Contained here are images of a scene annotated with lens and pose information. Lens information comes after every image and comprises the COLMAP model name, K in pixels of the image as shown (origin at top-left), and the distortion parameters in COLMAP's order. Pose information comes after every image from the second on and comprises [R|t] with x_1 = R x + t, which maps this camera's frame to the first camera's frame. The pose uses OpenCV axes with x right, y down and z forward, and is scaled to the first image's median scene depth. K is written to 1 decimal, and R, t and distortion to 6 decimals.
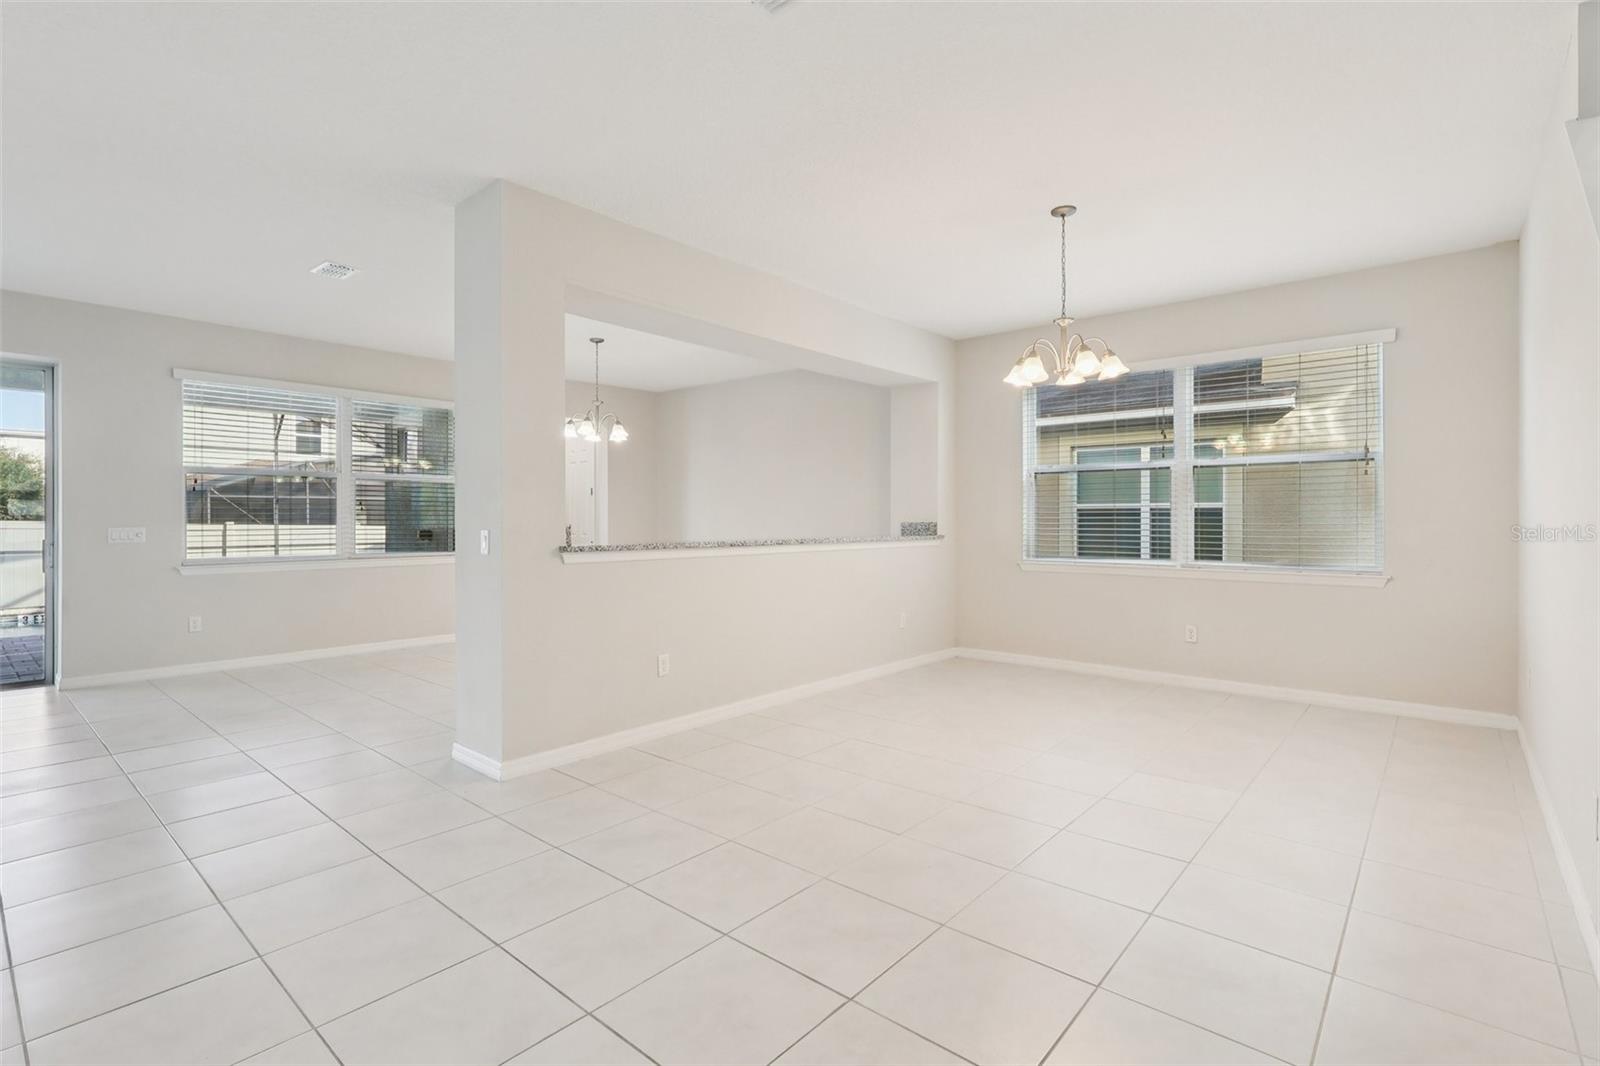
lens RADIAL K [[751.1, 0, 809.2], [0, 751.1, 526.4], [0, 0, 1]] dist [-0.002931, 0.000108]
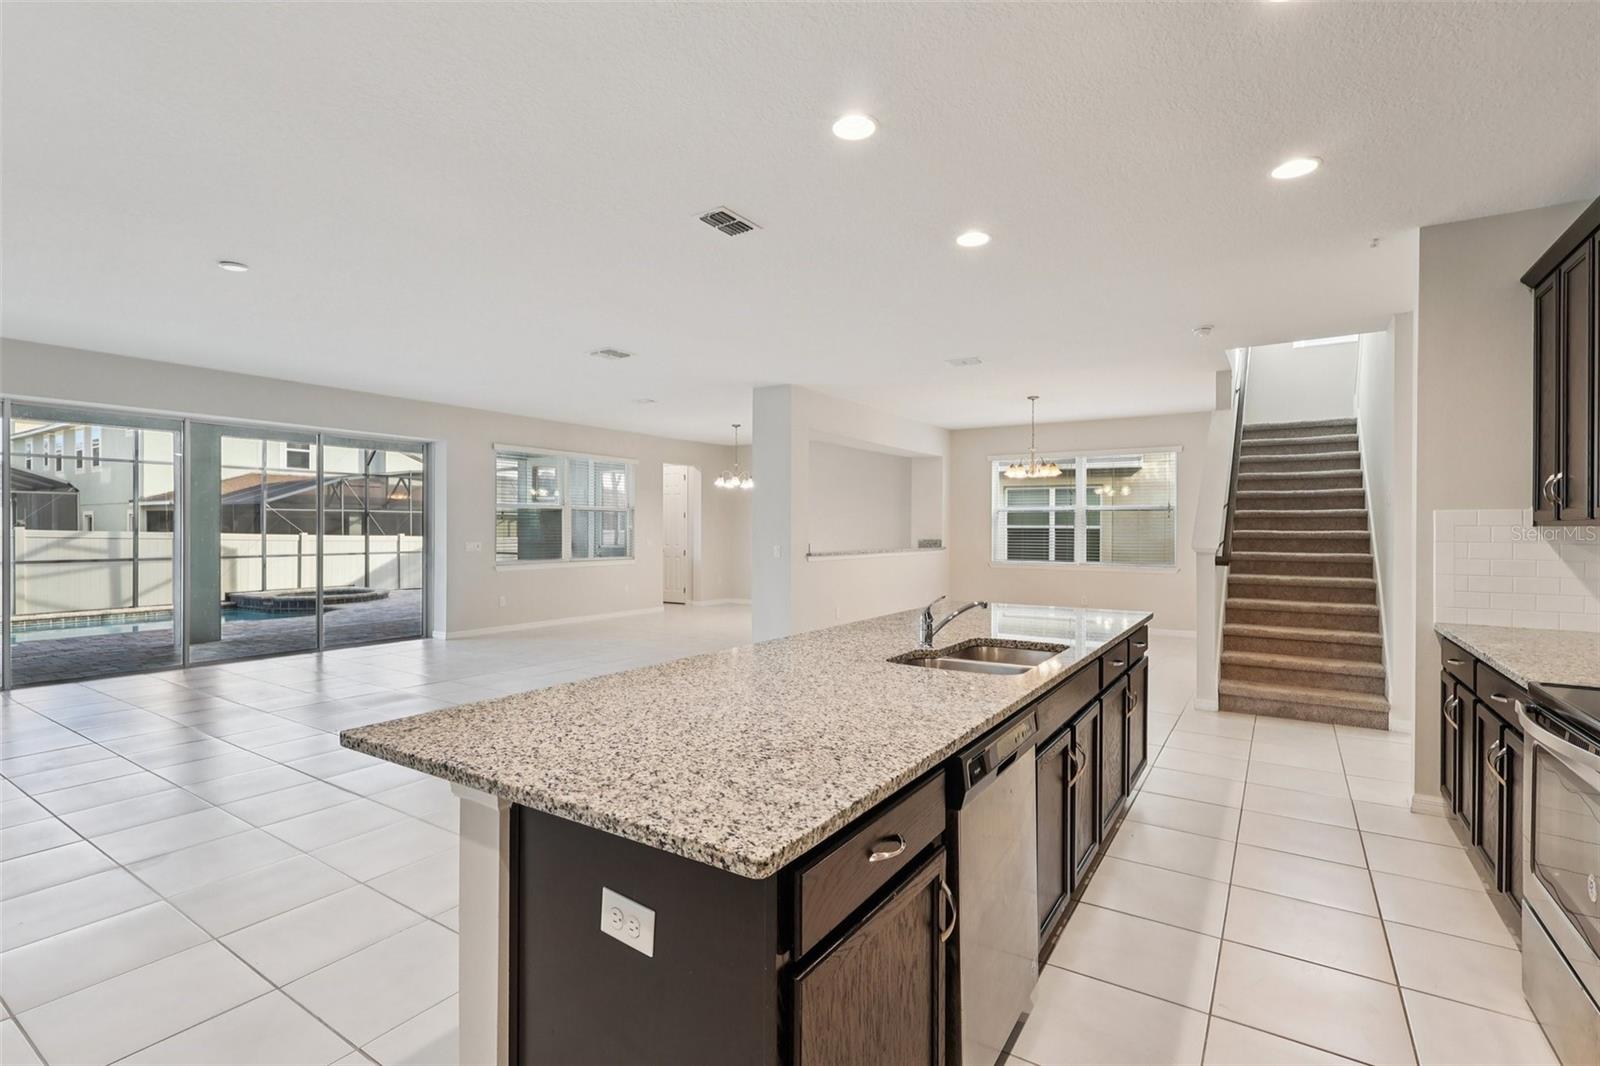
lens RADIAL K [[751.1, 0, 809.1], [0, 751.1, 531.2], [0, 0, 1]] dist [-0.002931, 0.000108]
pose [[0.991230, 0.004193, 0.132081, -0.333768], [-0.003587, 0.999982, -0.004832, -0.014452], [-0.132099, 0.004316, 0.991227, -0.608210]]
